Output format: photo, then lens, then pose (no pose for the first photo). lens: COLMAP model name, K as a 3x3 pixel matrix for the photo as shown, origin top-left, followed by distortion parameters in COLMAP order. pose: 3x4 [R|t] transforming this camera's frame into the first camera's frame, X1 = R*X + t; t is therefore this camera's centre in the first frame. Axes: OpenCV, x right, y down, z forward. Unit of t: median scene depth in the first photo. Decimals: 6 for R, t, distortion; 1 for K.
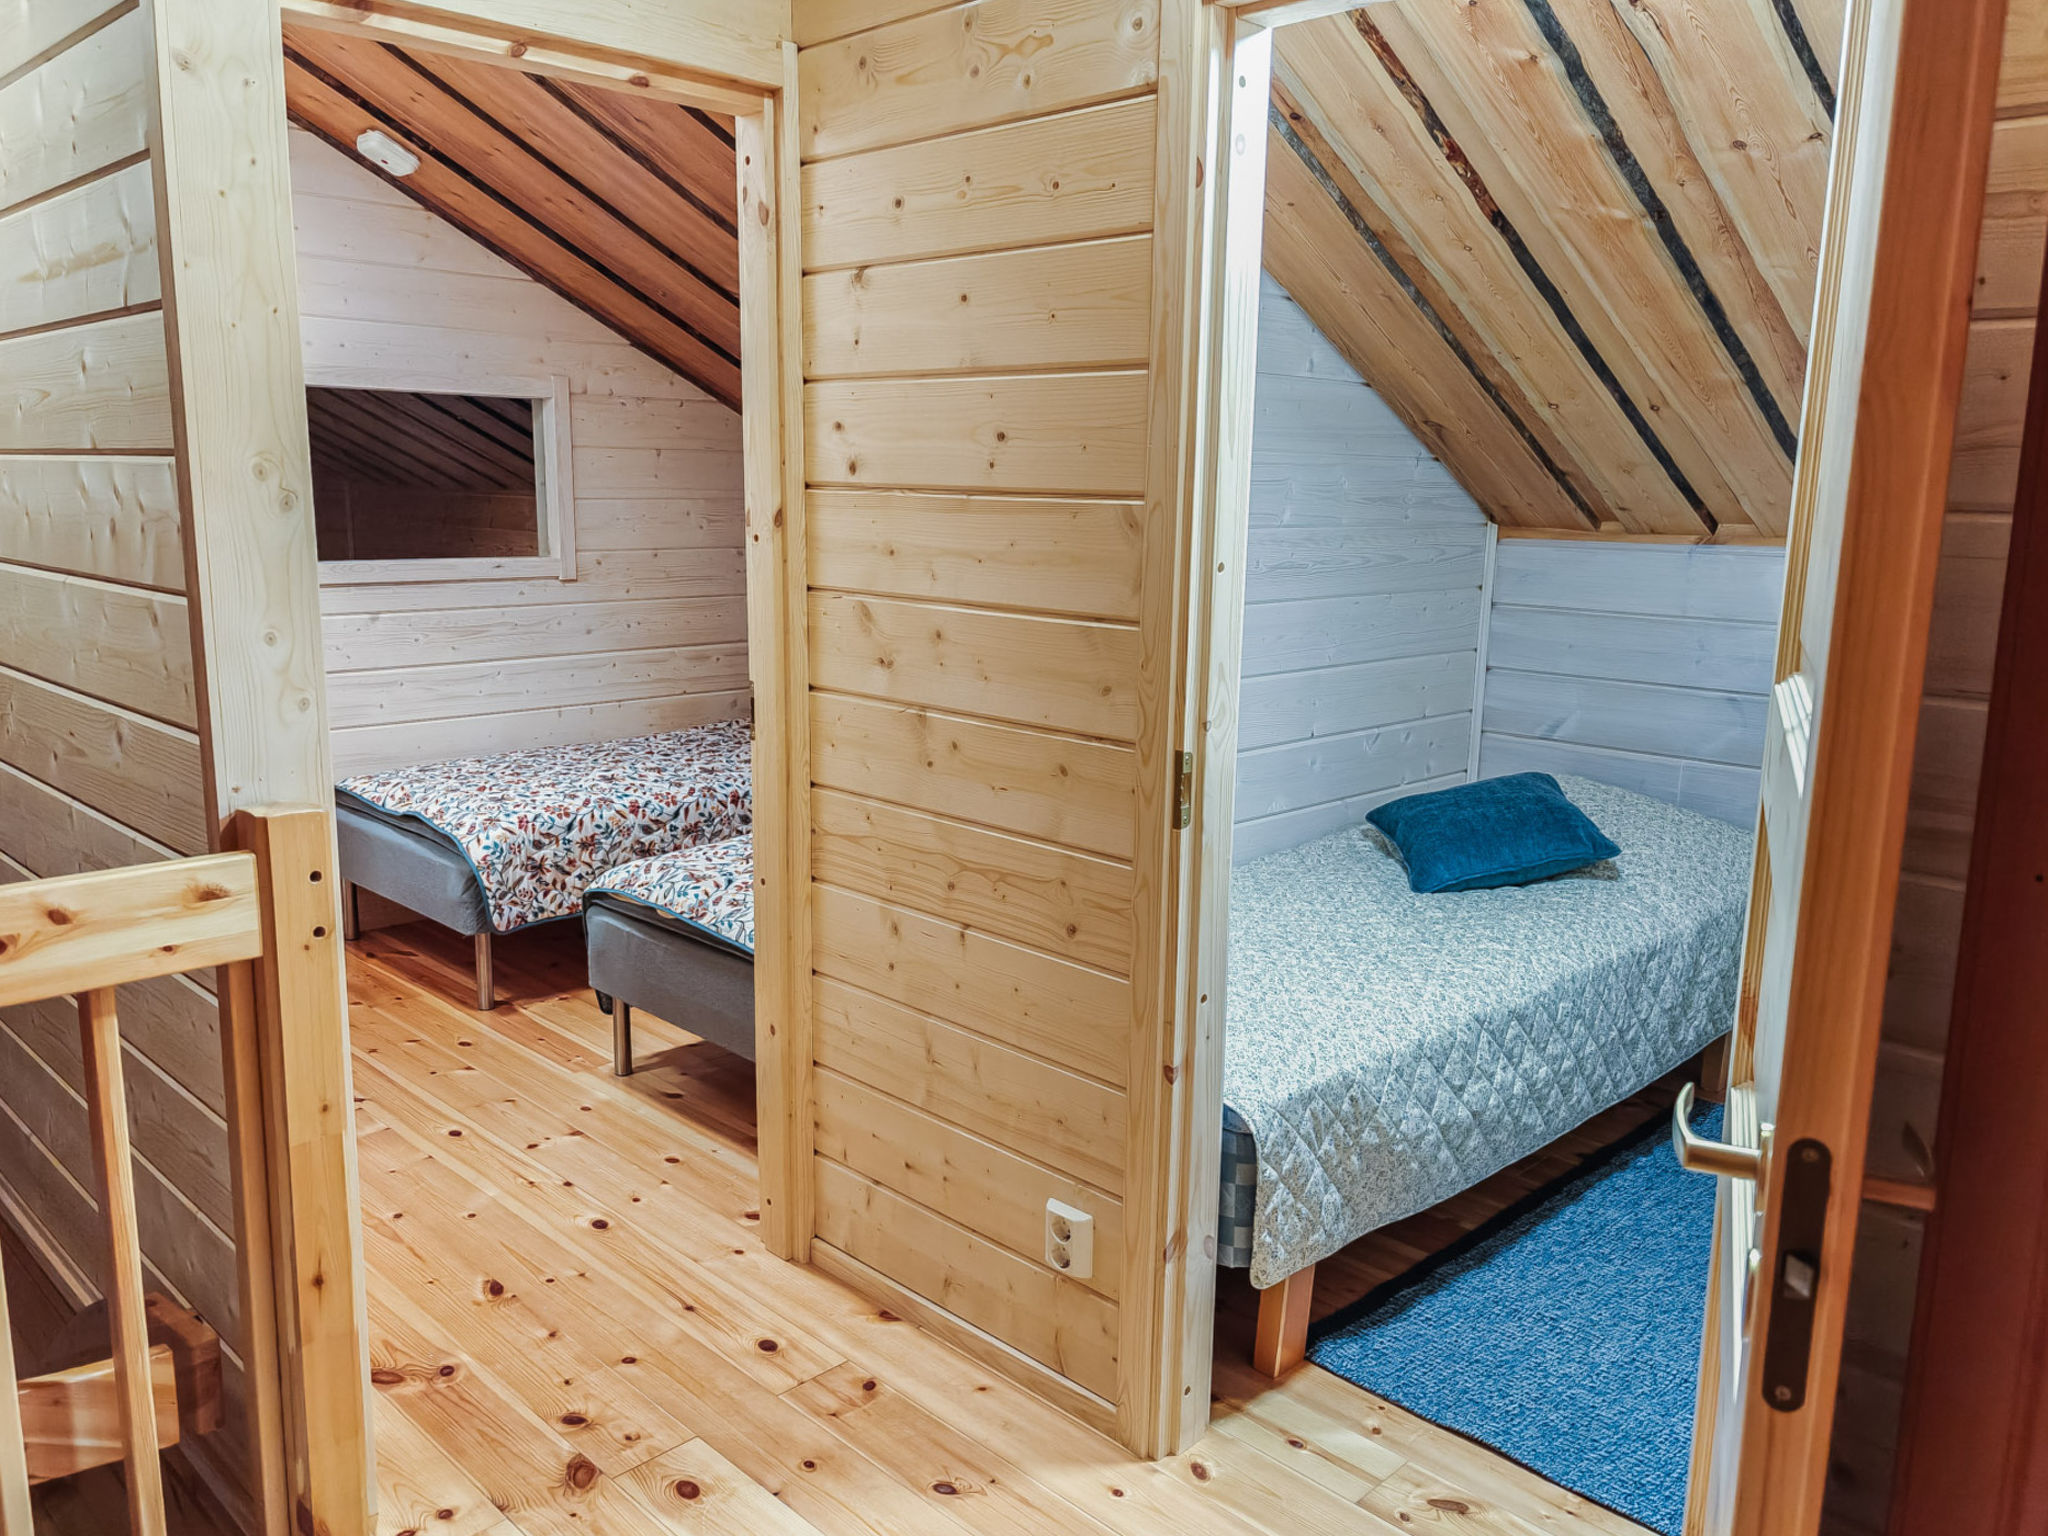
lens RADIAL K [[1583.3, 0, 1024.0], [0, 1583.3, 756.0], [0, 0, 1]] dist [0.015742, 0.000091]
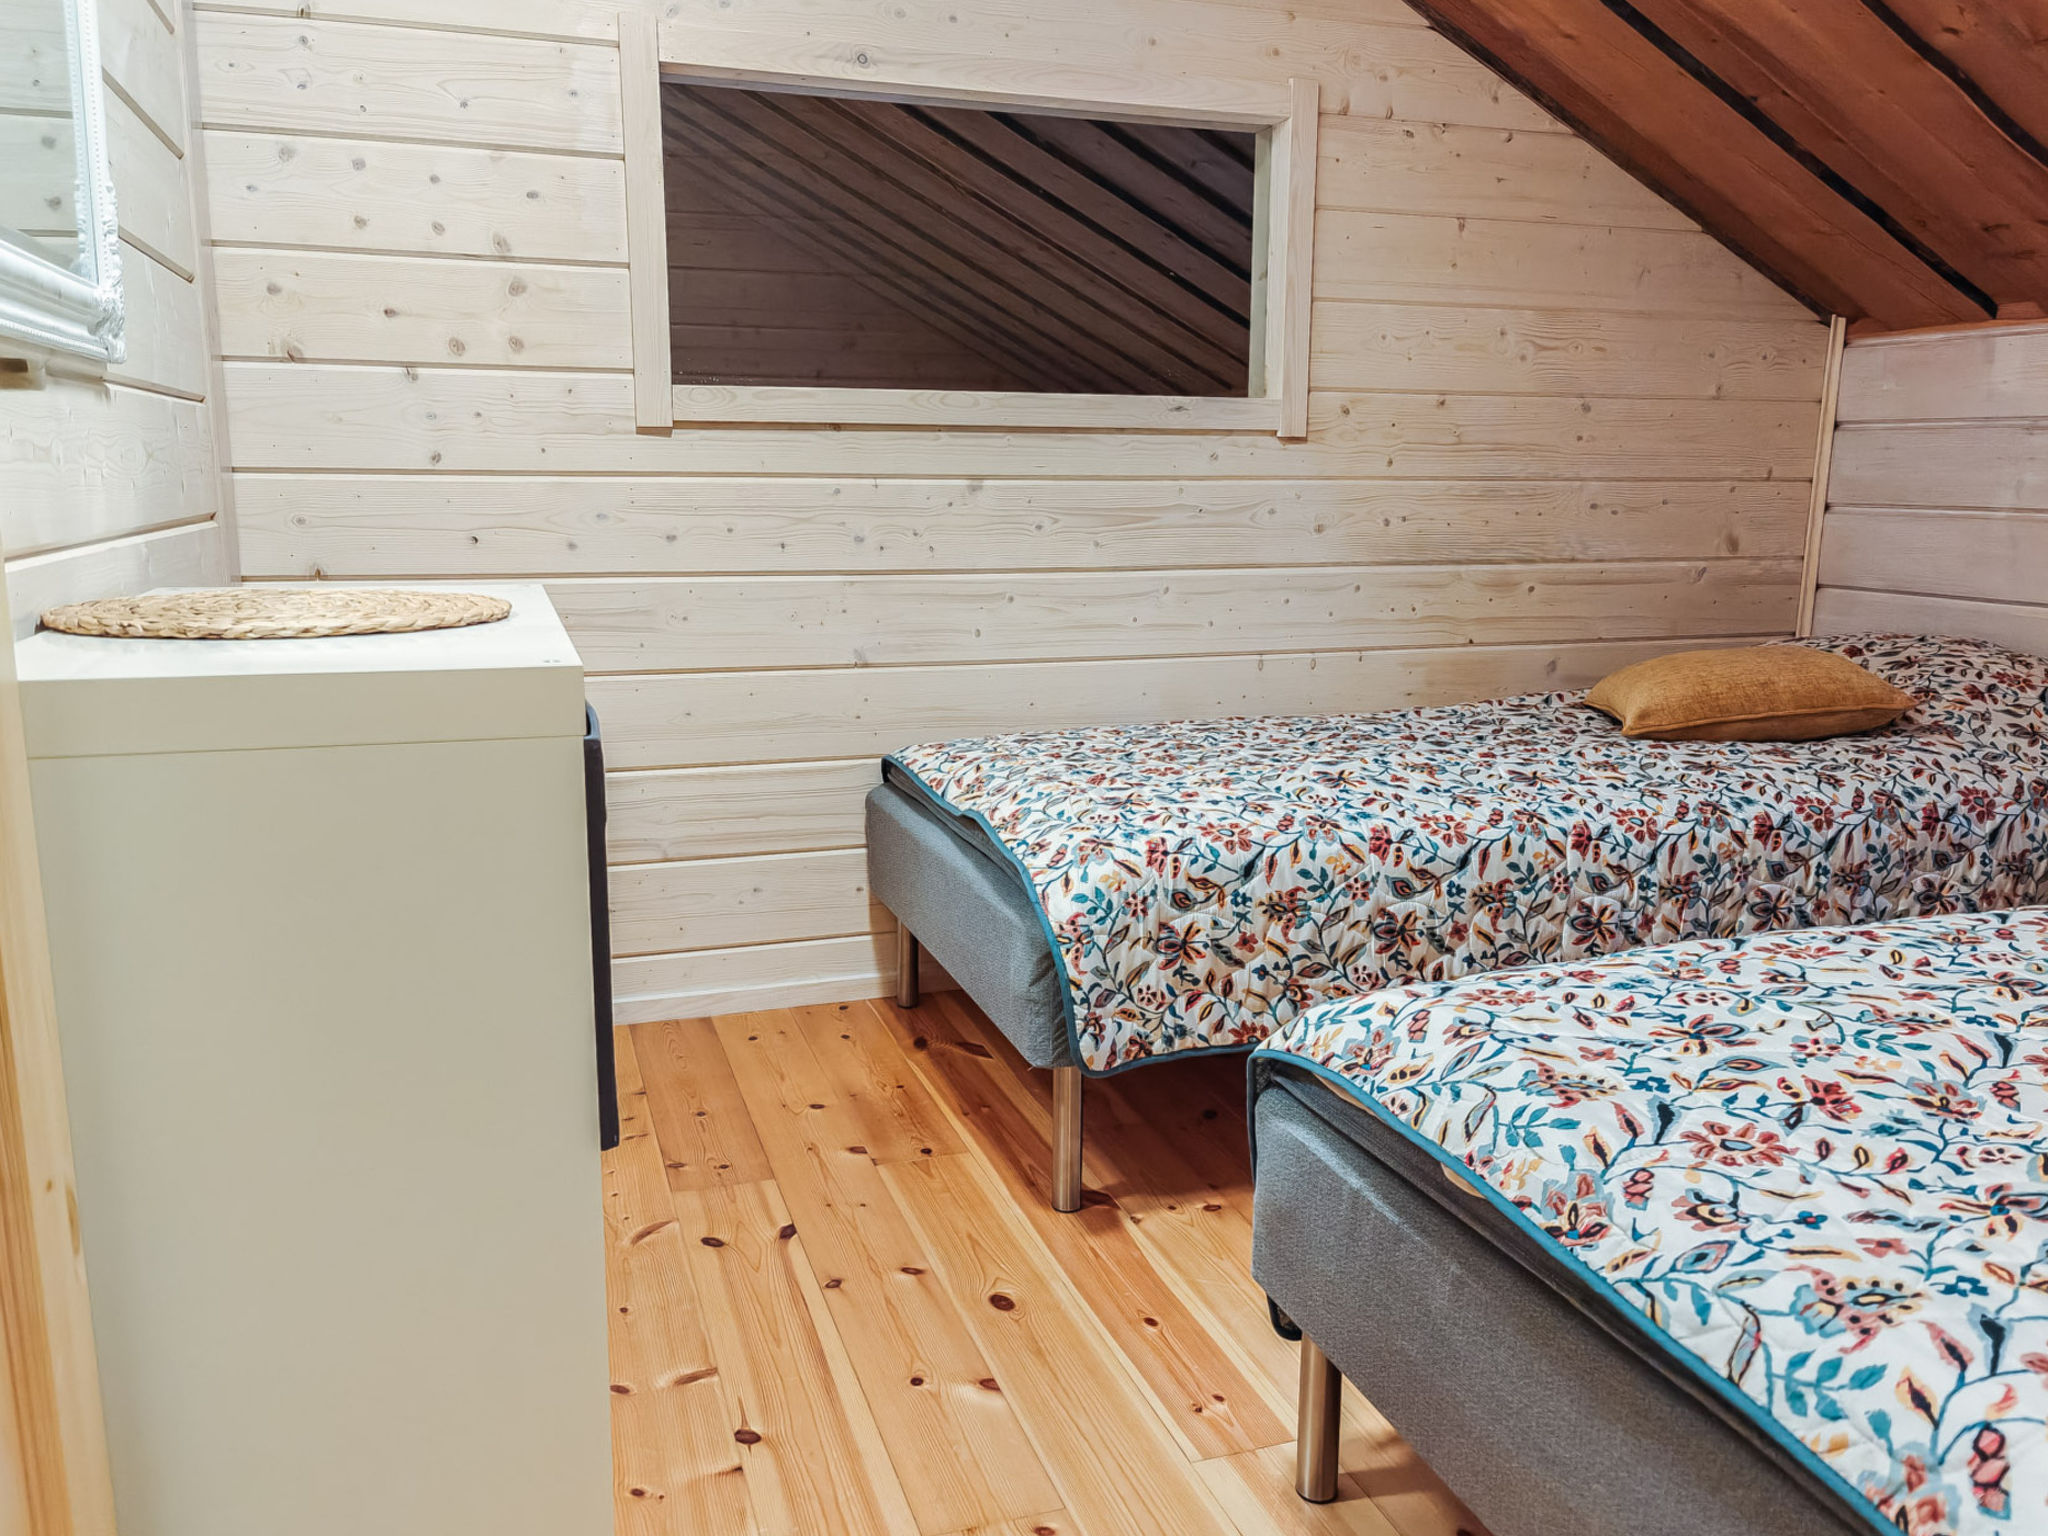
lens RADIAL K [[1583.3, 0, 1024.0], [0, 1583.3, 756.0], [0, 0, 1]] dist [0.015742, 0.000091]
pose [[0.897637, 0.071558, -0.434889, -0.133009], [-0.072895, 0.997246, 0.013629, 0.007468], [0.434666, 0.019467, 0.900381, 0.508318]]
